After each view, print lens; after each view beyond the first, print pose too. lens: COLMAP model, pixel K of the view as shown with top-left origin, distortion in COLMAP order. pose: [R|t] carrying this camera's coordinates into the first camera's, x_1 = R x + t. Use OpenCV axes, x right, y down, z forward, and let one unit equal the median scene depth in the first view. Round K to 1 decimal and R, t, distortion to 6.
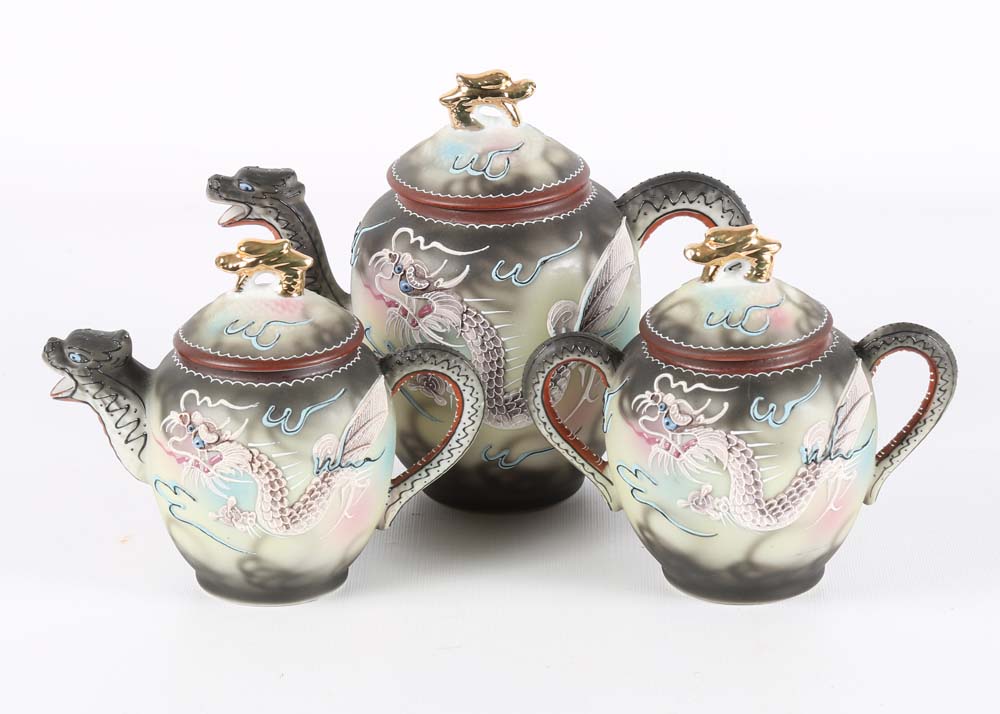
lens RADIAL K [[3163.0, 0, 498.1], [0, 3163.0, 259.9], [0, 0, 1]] dist [0.049758, 0.932558]
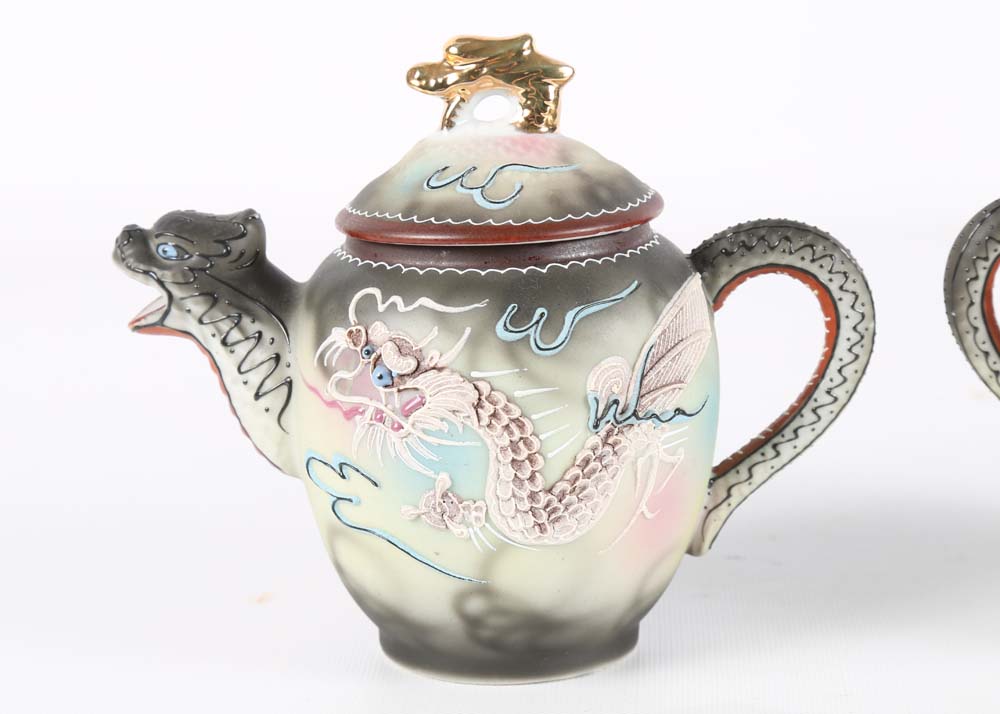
lens RADIAL K [[2472.9, 0, 476.2], [0, 2472.9, 355.7], [0, 0, 1]] dist [0.201747, 0.369776]
pose [[0.998438, -0.023206, -0.050828, -0.055157], [0.017818, 0.994418, -0.103994, 0.099018], [0.052957, 0.102926, 0.993278, 0.560702]]
